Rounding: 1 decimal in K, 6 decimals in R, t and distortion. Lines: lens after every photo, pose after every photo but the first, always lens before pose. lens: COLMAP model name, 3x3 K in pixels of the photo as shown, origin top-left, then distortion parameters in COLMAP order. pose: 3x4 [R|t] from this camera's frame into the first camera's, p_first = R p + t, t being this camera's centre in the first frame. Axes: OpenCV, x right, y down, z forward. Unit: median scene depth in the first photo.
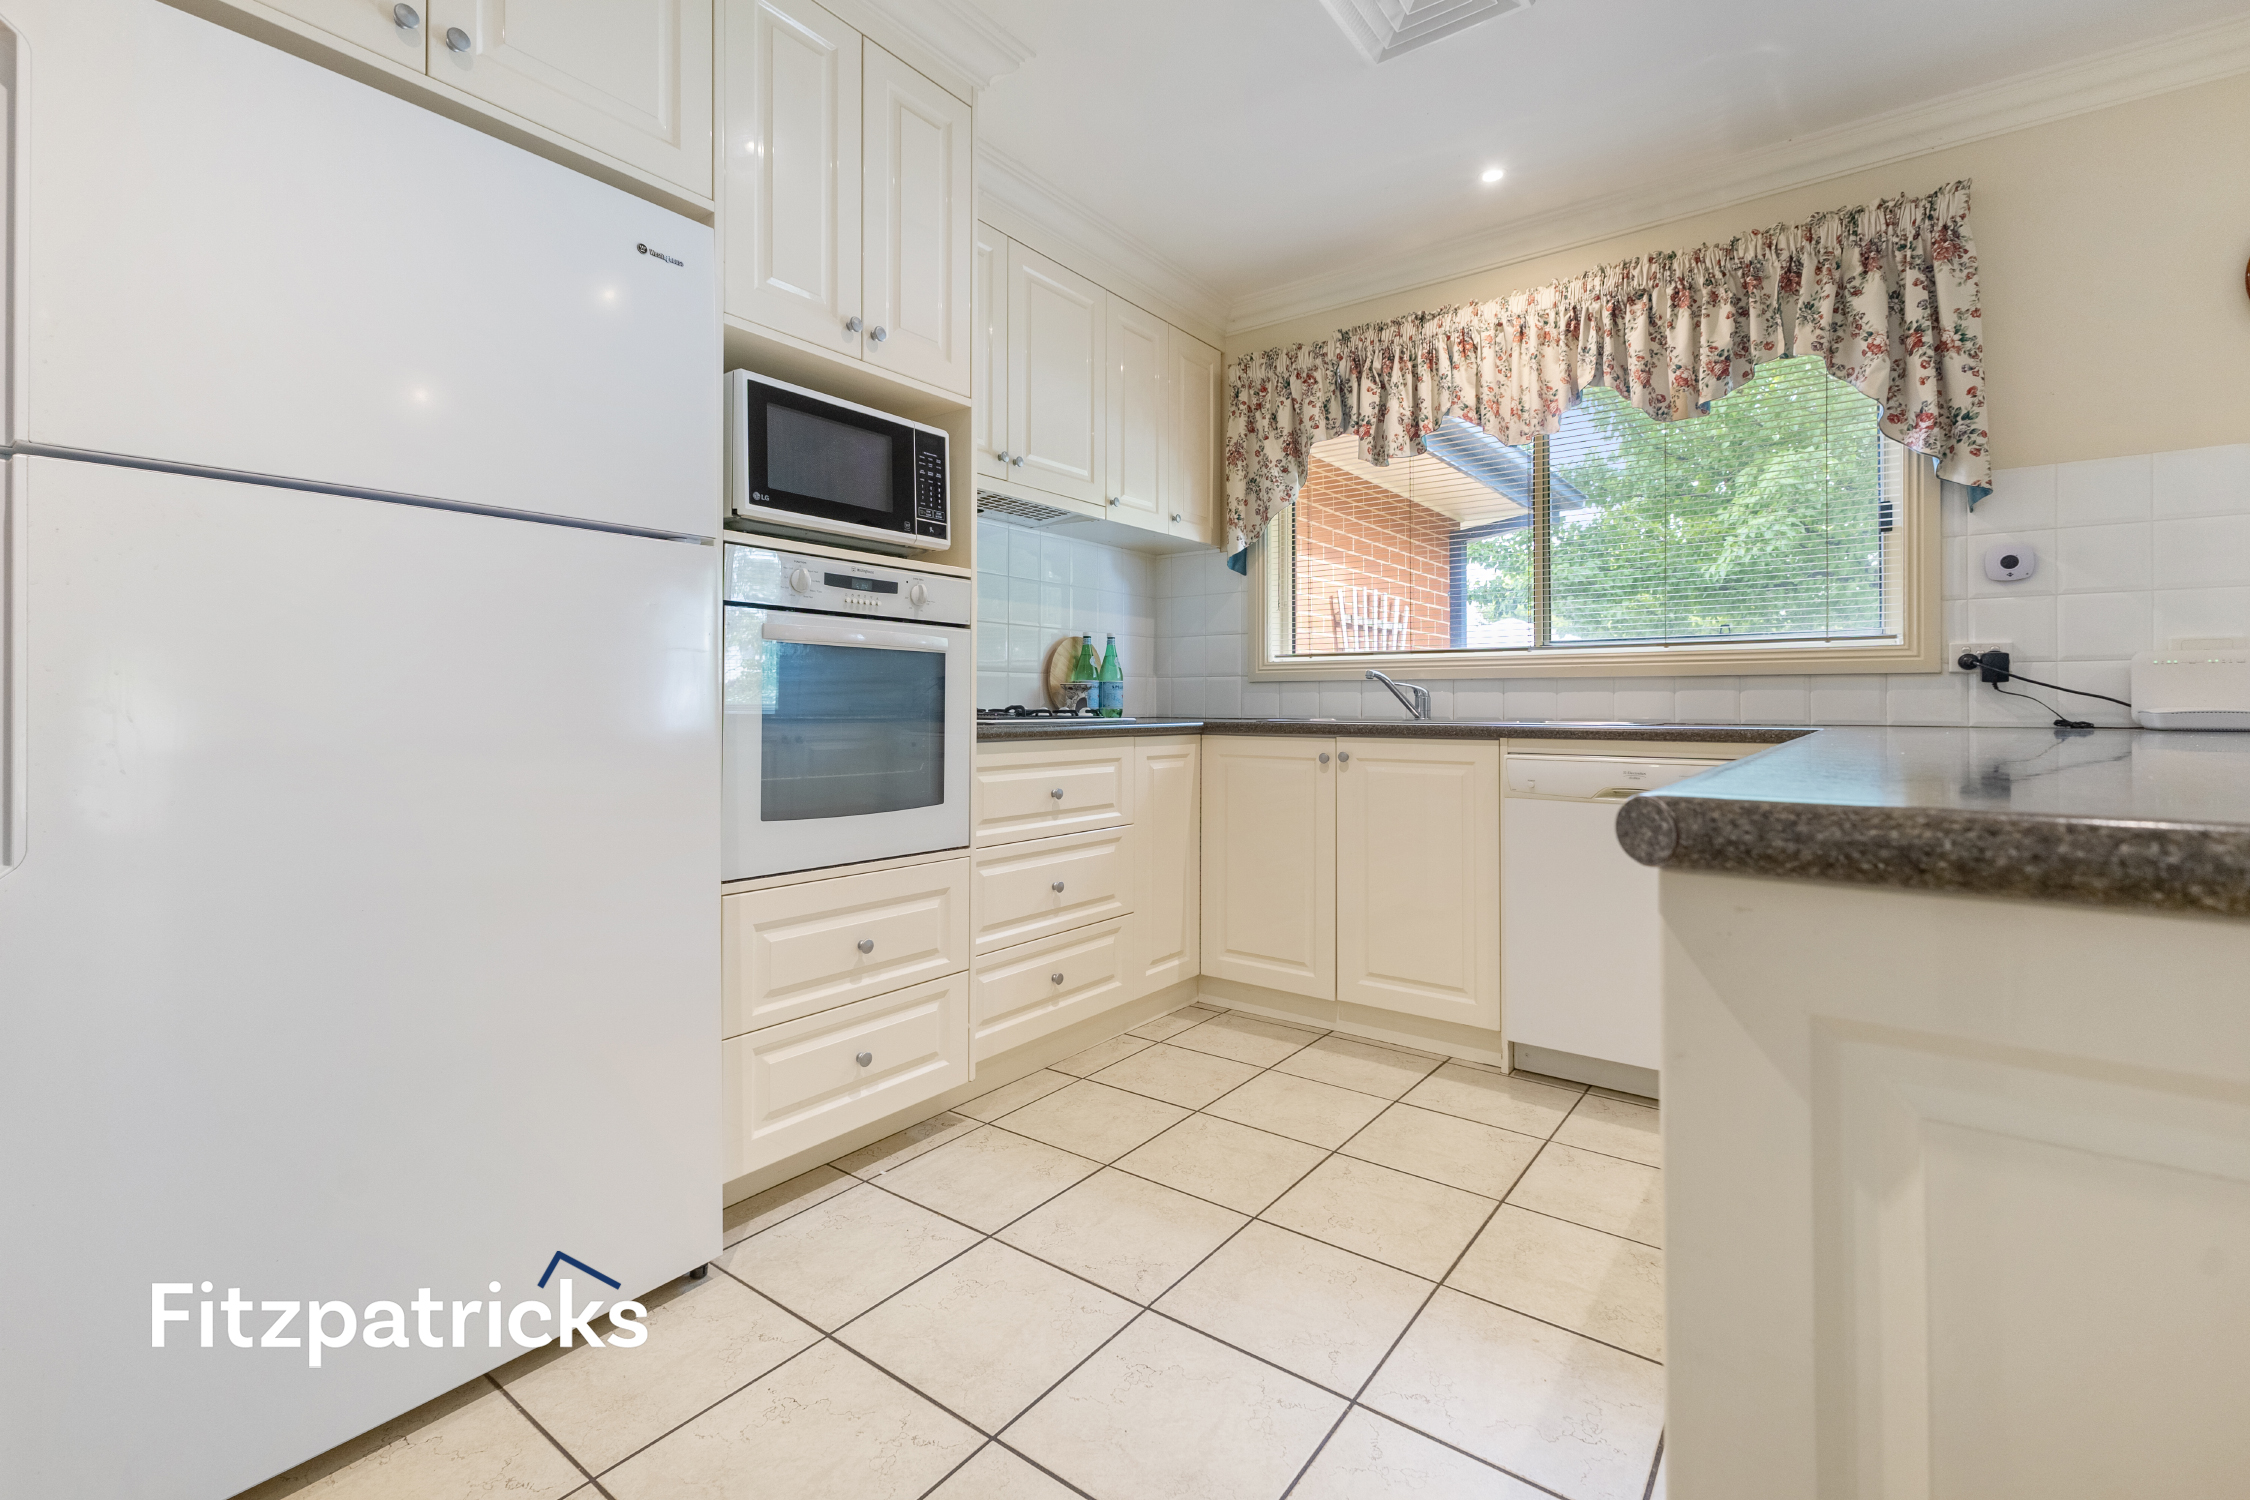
lens RADIAL K [[985.2, 0, 1107.6], [0, 985.2, 696.2], [0, 0, 1]] dist [0.004085, 0.000425]
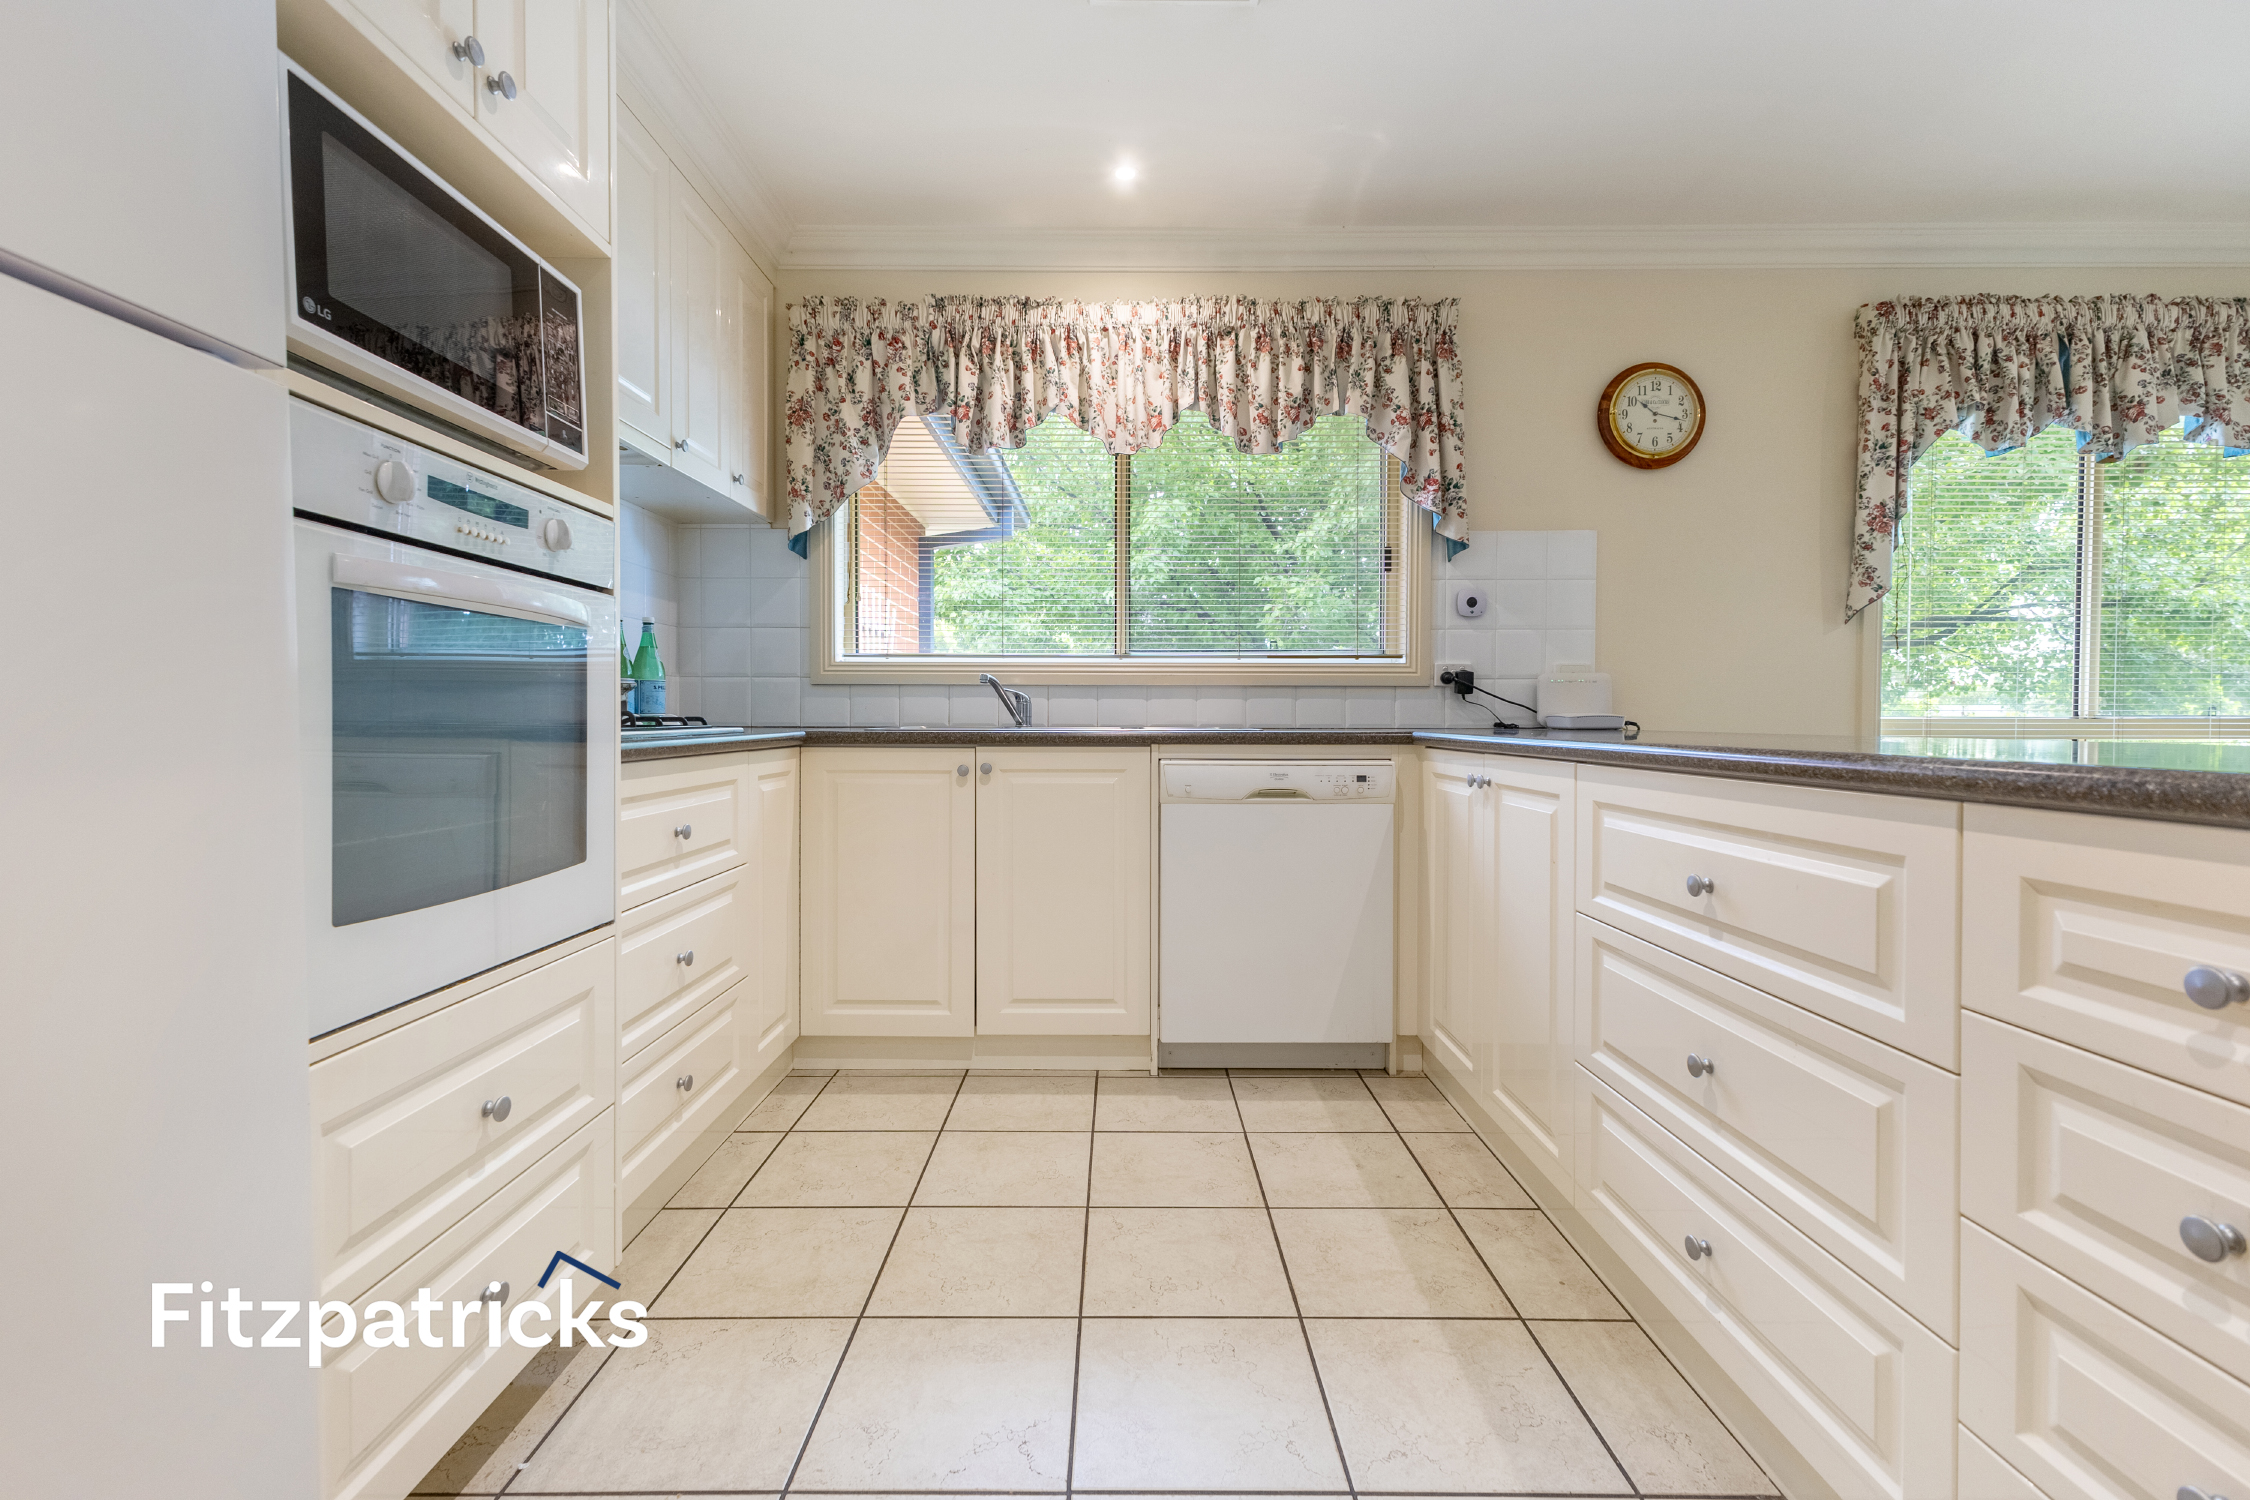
lens RADIAL K [[983.8, 0, 1116.1], [0, 983.8, 728.3], [0, 0, 1]] dist [0.014473, -0.004768]
pose [[0.795205, -0.009303, 0.606270, -0.219491], [-0.005737, 0.999722, 0.022865, 0.003463], [-0.606314, -0.021661, 0.794930, 0.209637]]
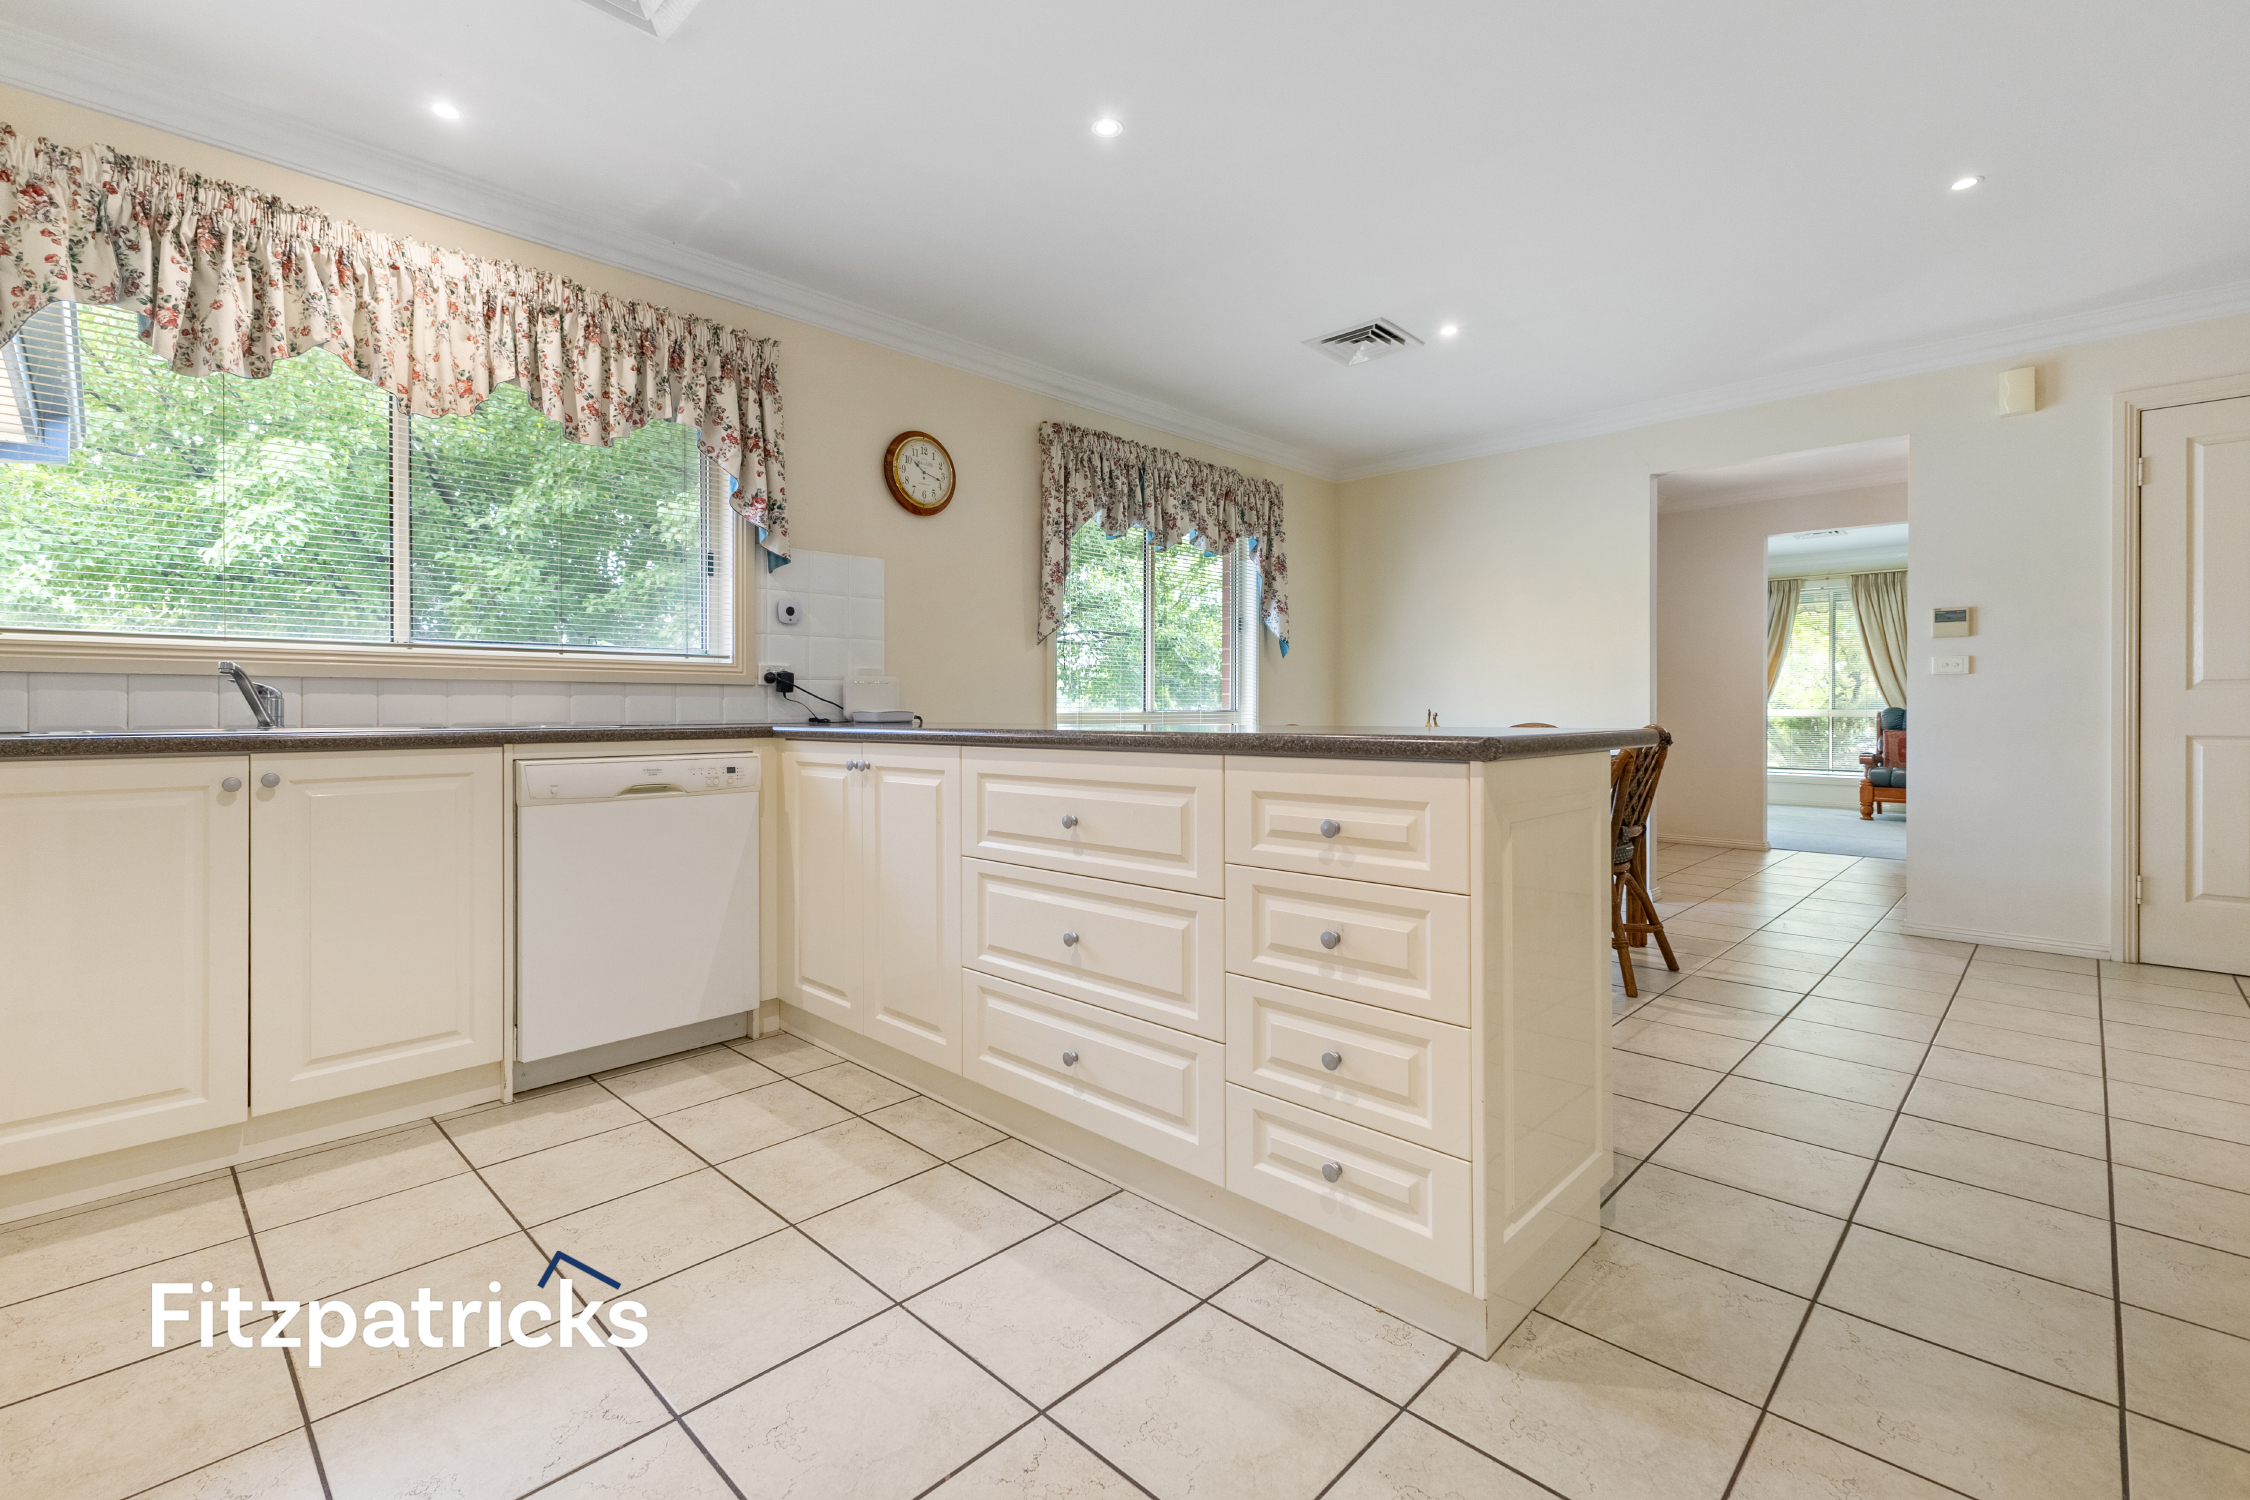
lens RADIAL K [[984.6, 0, 1114.1], [0, 984.6, 711.2], [0, 0, 1]] dist [0.012763, -0.005585]
pose [[0.118997, -0.003828, 0.992887, -0.423307], [-0.005548, 0.999974, 0.004520, 0.003521], [-0.992879, -0.006046, 0.118973, 0.295167]]
